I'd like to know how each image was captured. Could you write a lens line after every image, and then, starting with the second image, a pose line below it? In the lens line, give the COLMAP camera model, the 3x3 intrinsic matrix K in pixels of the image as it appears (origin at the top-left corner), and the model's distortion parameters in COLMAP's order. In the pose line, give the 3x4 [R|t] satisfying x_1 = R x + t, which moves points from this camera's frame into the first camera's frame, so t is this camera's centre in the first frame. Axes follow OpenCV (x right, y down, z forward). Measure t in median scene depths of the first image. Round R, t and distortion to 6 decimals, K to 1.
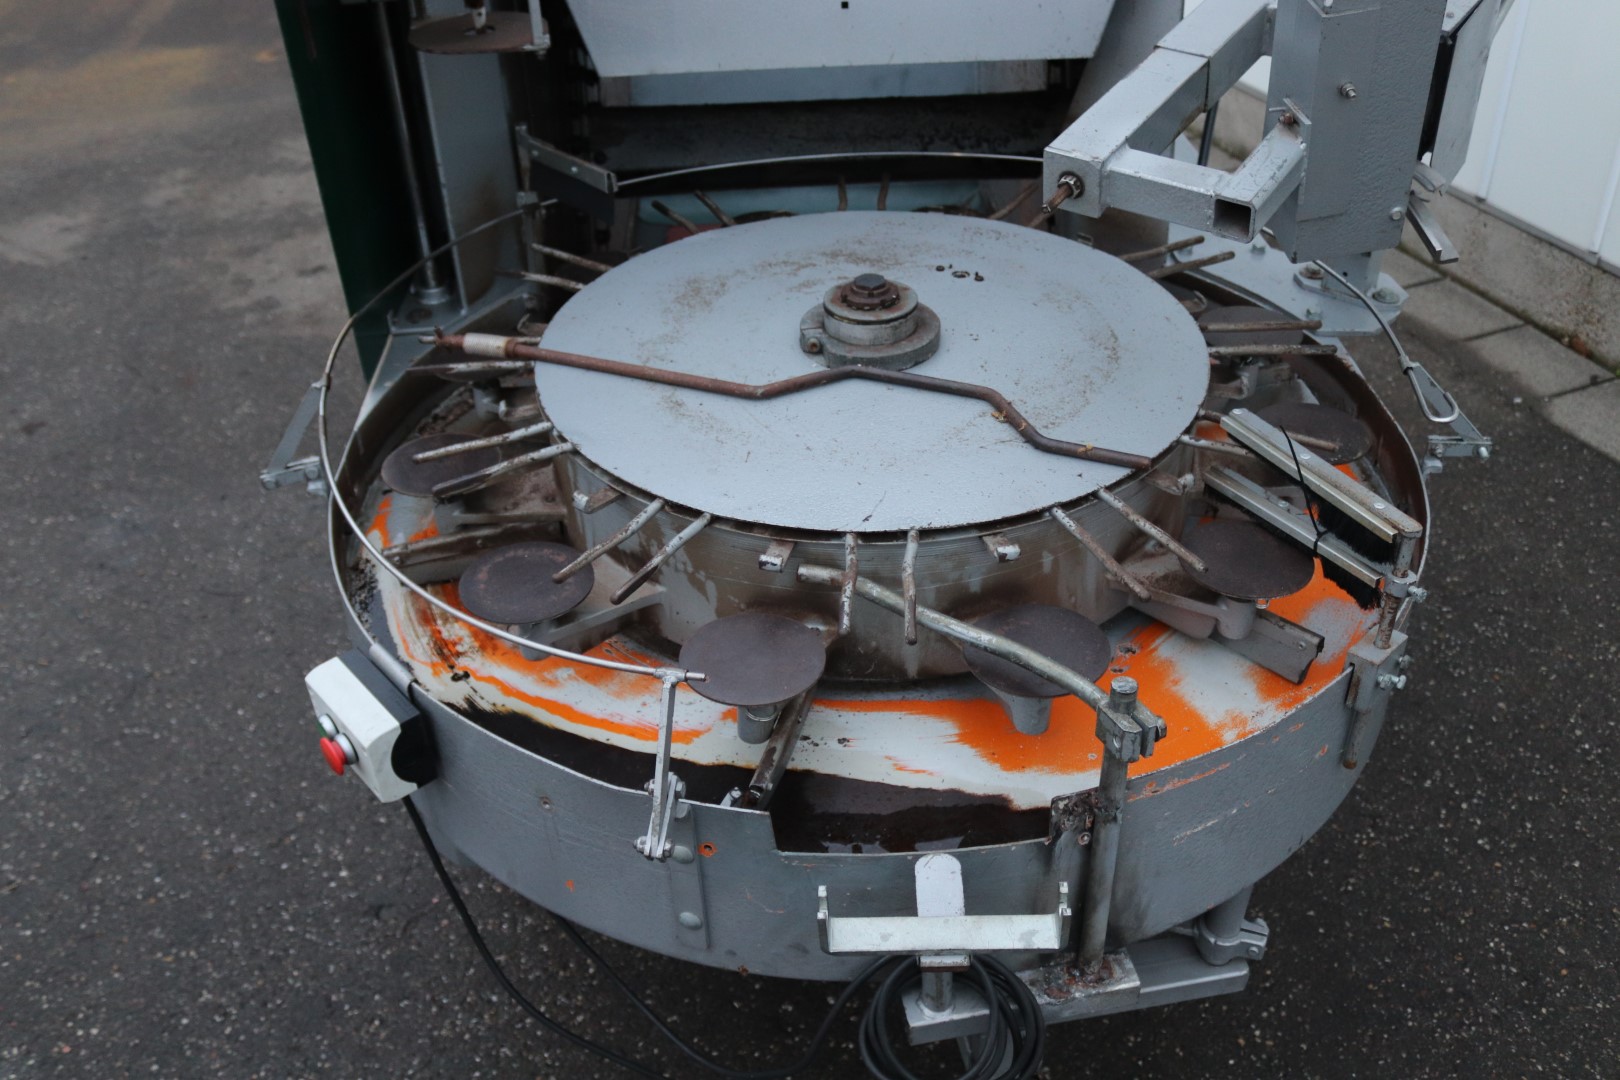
lens RADIAL K [[1482.2, 0, 819.6], [0, 1482.2, 544.6], [0, 0, 1]] dist [-0.137587, 0.129561]
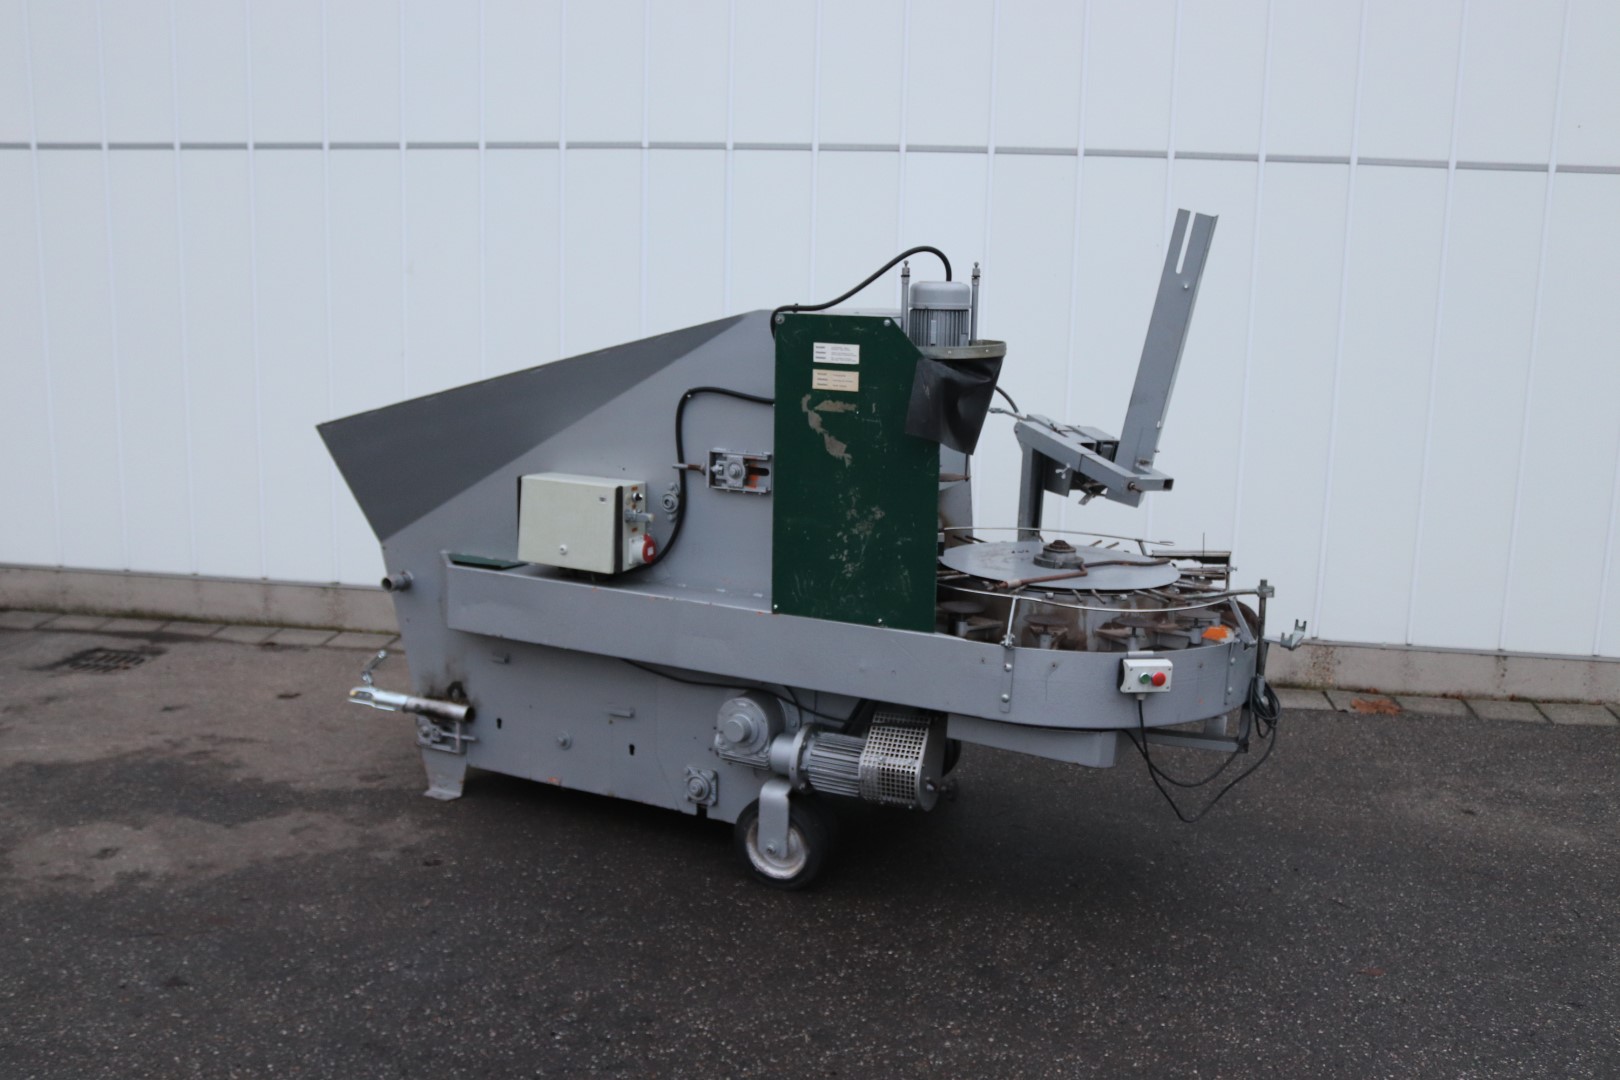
lens RADIAL K [[1482.4, 0, 810.0], [0, 1482.4, 540.0], [0, 0, 1]] dist [-0.140948, 0.149437]
pose [[0.480449, -0.113004, 0.869712, -2.651790], [0.462465, 0.875233, -0.141754, -0.002398], [-0.745181, 0.470317, 0.472765, 0.024621]]
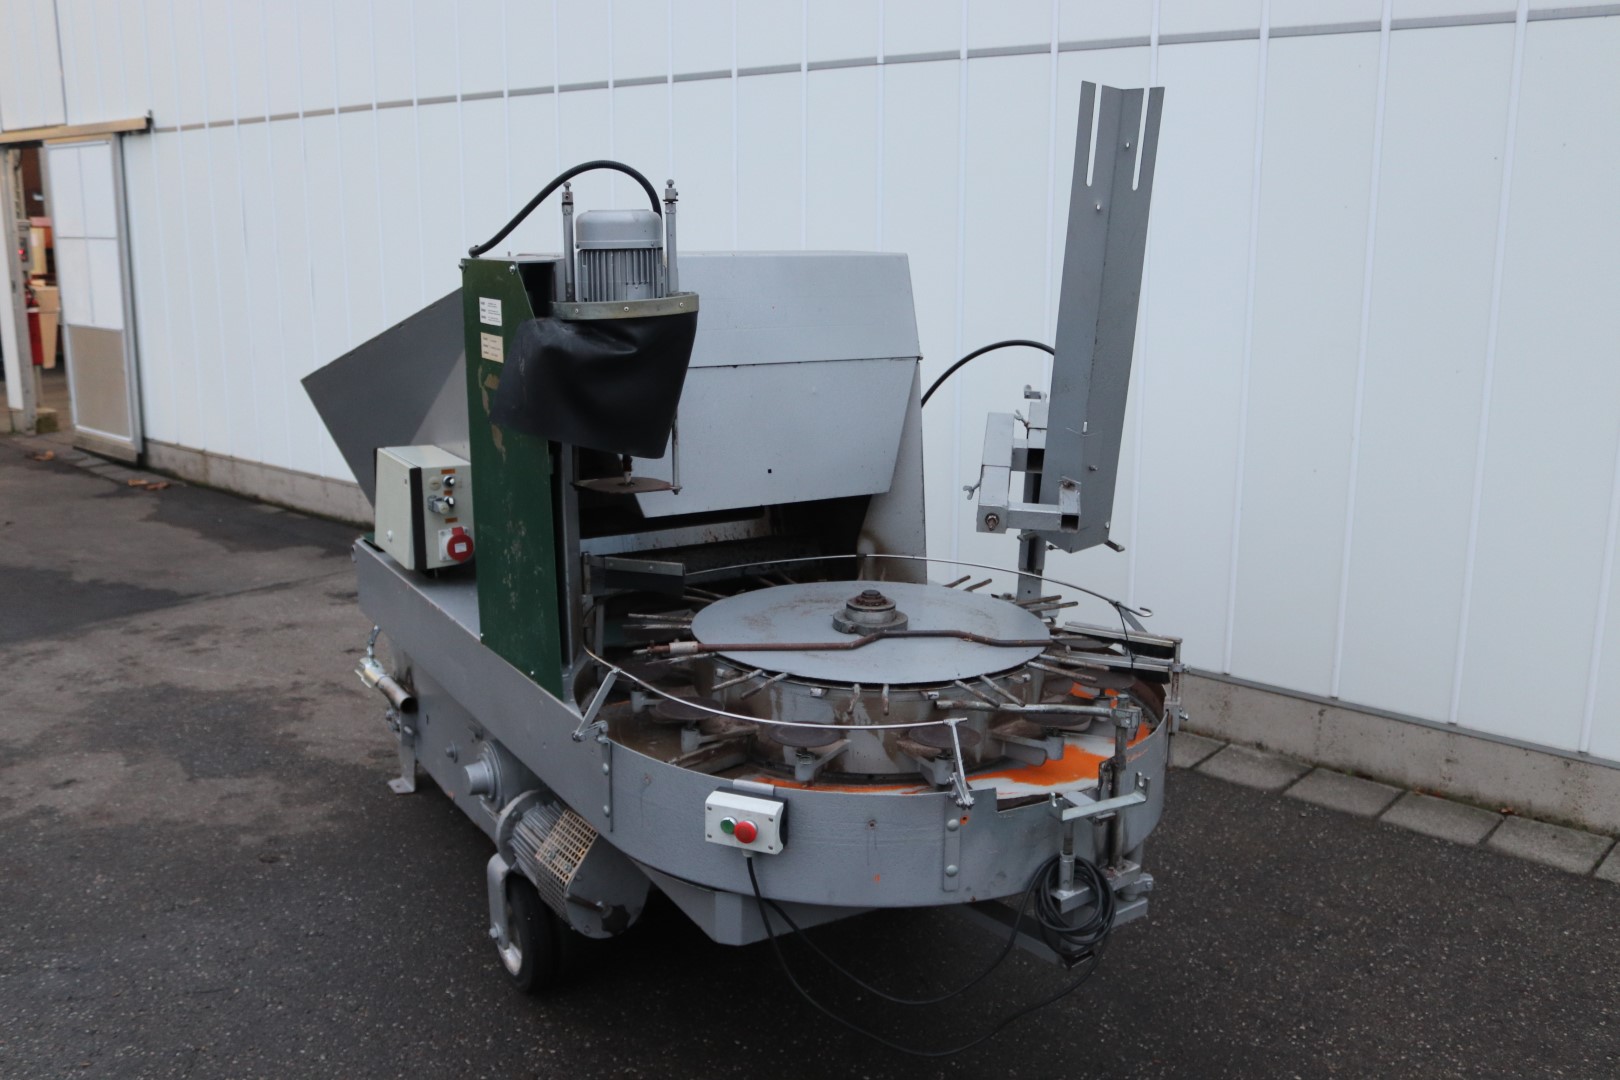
lens RADIAL K [[1482.2, 0, 819.6], [0, 1482.2, 544.6], [0, 0, 1]] dist [-0.137587, 0.129561]
pose [[0.880567, -0.070840, 0.468597, -0.915973], [0.242435, 0.916932, -0.316955, 0.354560], [-0.407219, 0.392704, 0.824595, -0.573129]]
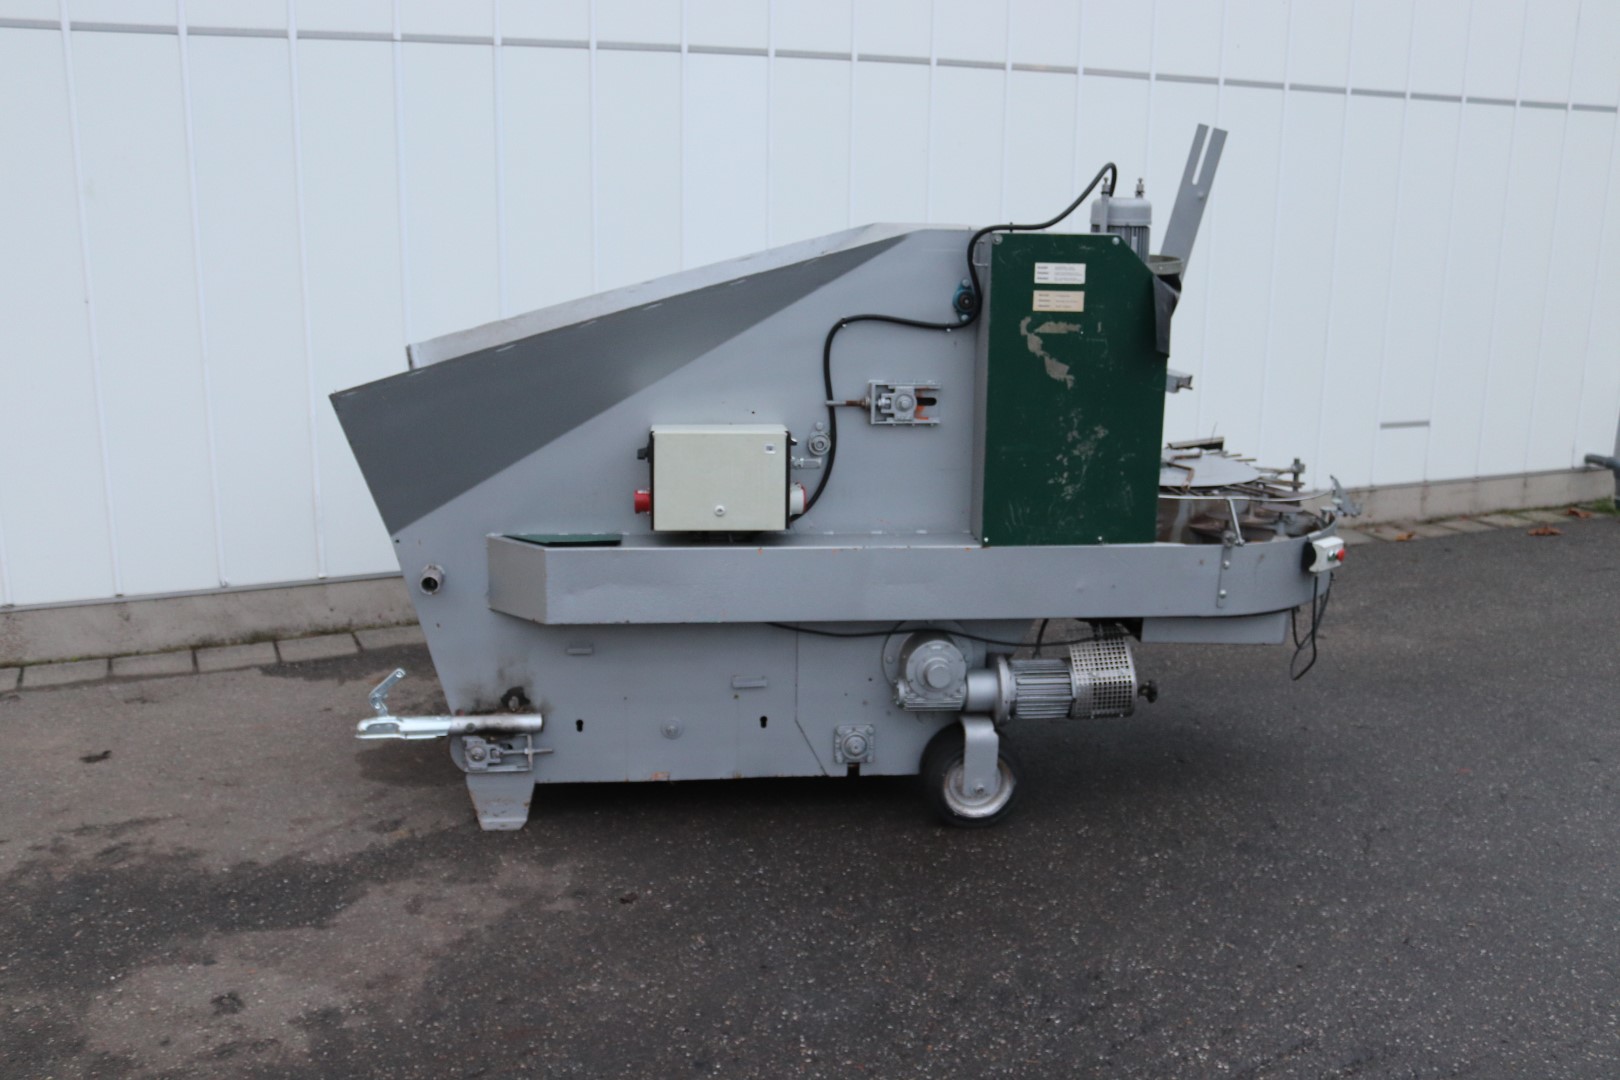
lens RADIAL K [[1482.2, 0, 819.6], [0, 1482.2, 544.6], [0, 0, 1]] dist [-0.137587, 0.129561]
pose [[-0.061365, -0.205179, 0.976799, -2.863958], [0.554839, 0.806493, 0.204262, -0.984218], [-0.829692, 0.554500, 0.064351, 1.471363]]
